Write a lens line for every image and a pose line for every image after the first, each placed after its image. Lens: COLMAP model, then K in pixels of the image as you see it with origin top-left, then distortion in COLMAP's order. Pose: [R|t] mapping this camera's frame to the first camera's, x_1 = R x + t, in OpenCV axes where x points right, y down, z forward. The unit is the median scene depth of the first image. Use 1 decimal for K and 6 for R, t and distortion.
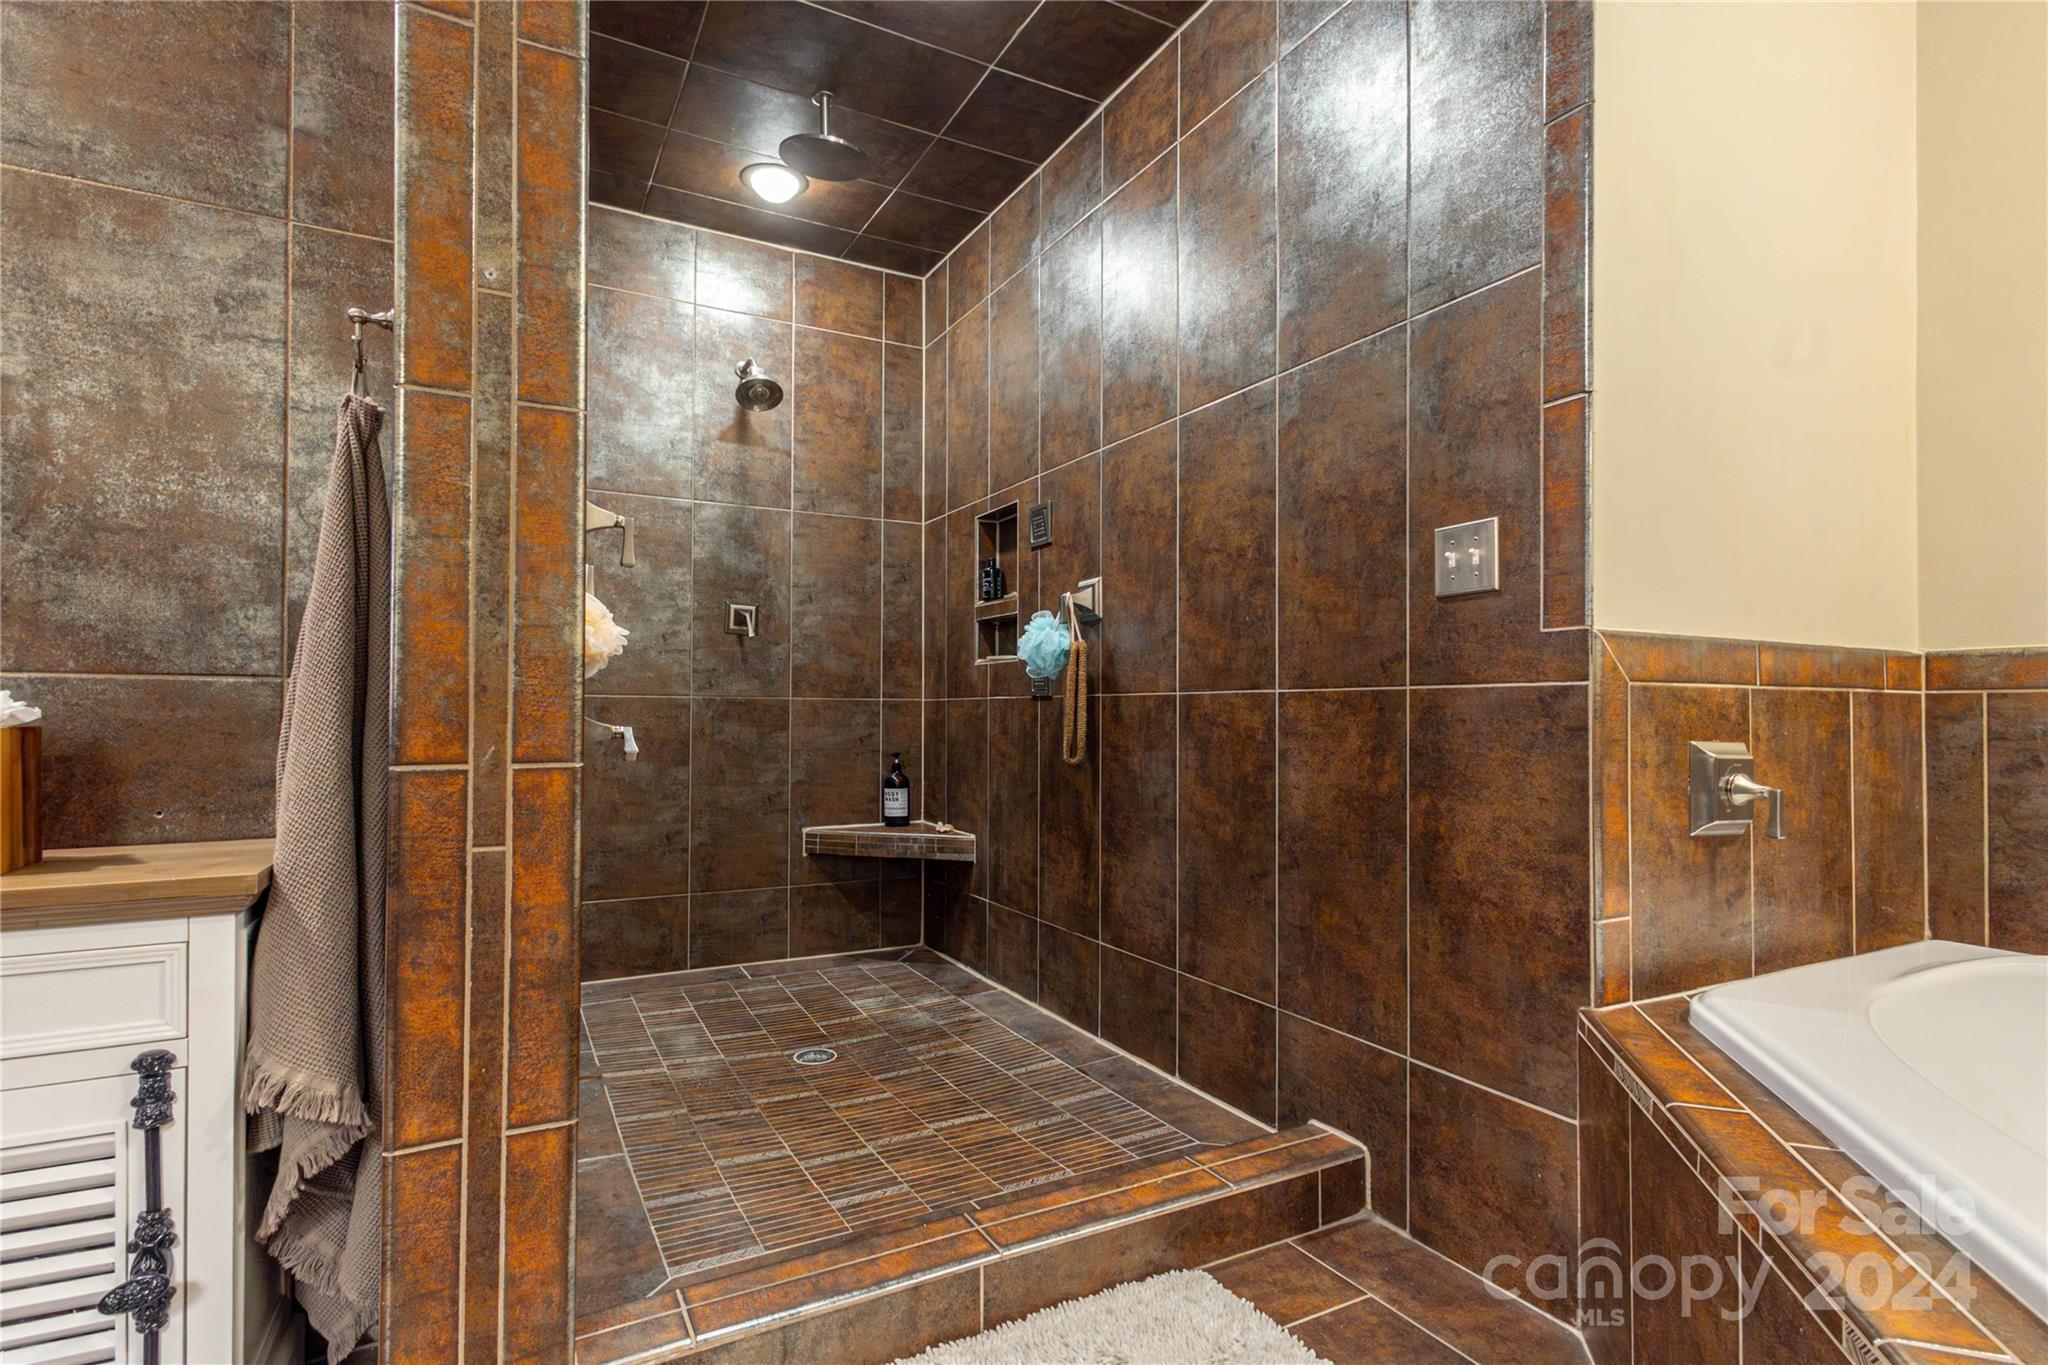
lens RADIAL K [[993.6, 0, 1021.3], [0, 993.6, 699.5], [0, 0, 1]] dist [0.008631, -0.001331]
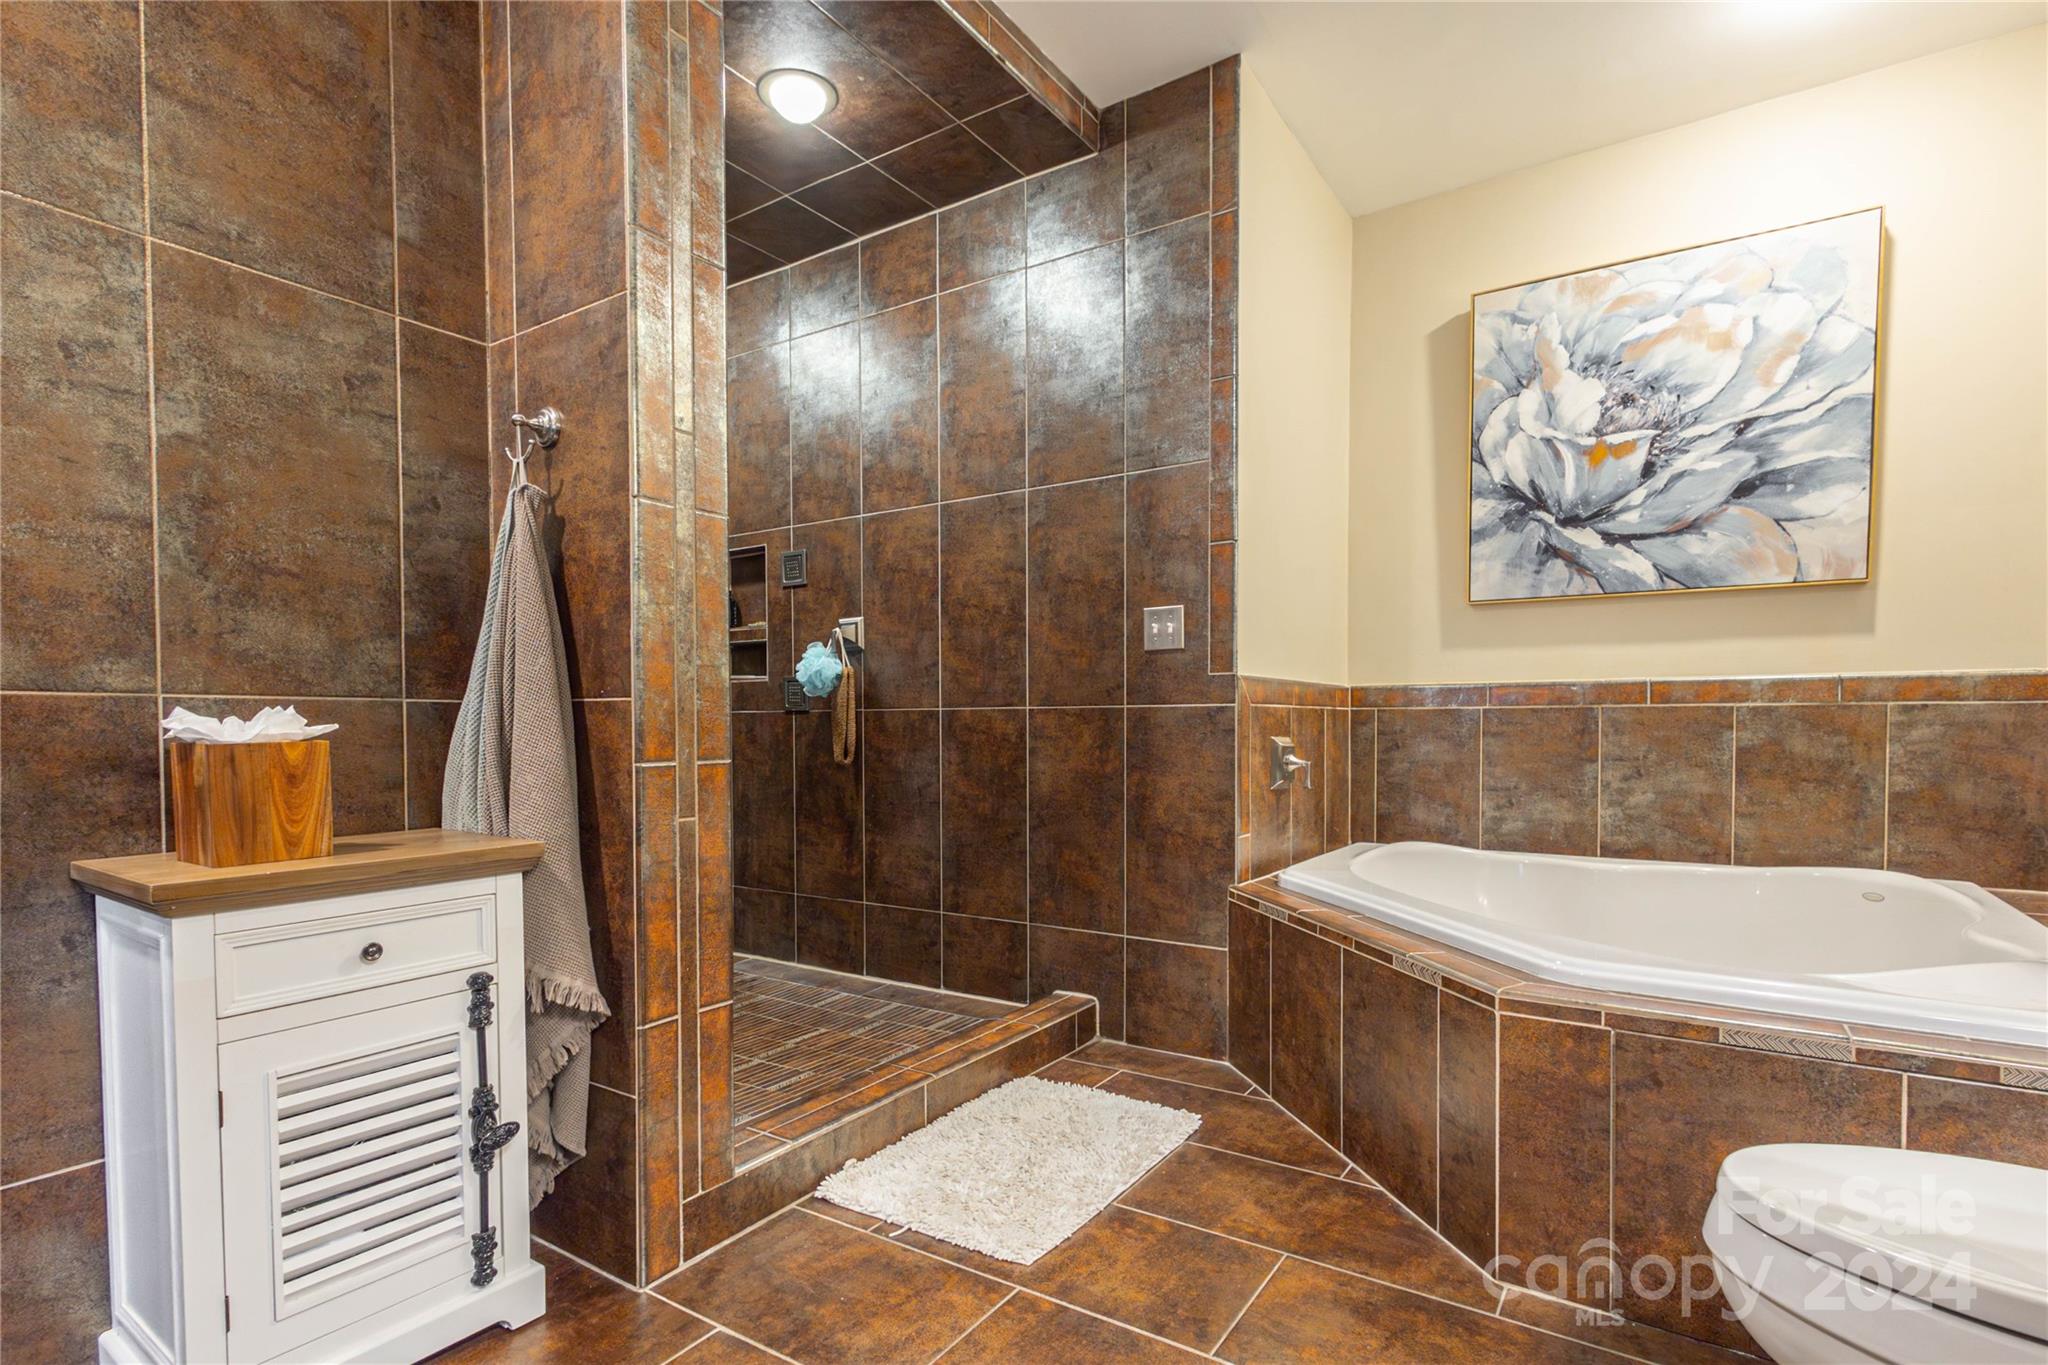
lens RADIAL K [[999.9, 0, 1018.1], [0, 999.9, 749.9], [0, 0, 1]] dist [0.003481, 0.001210]
pose [[0.882838, -0.019590, 0.469269, -0.507614], [0.001118, 0.999215, 0.039608, -0.005557], [-0.469677, -0.034443, 0.882166, -0.331148]]
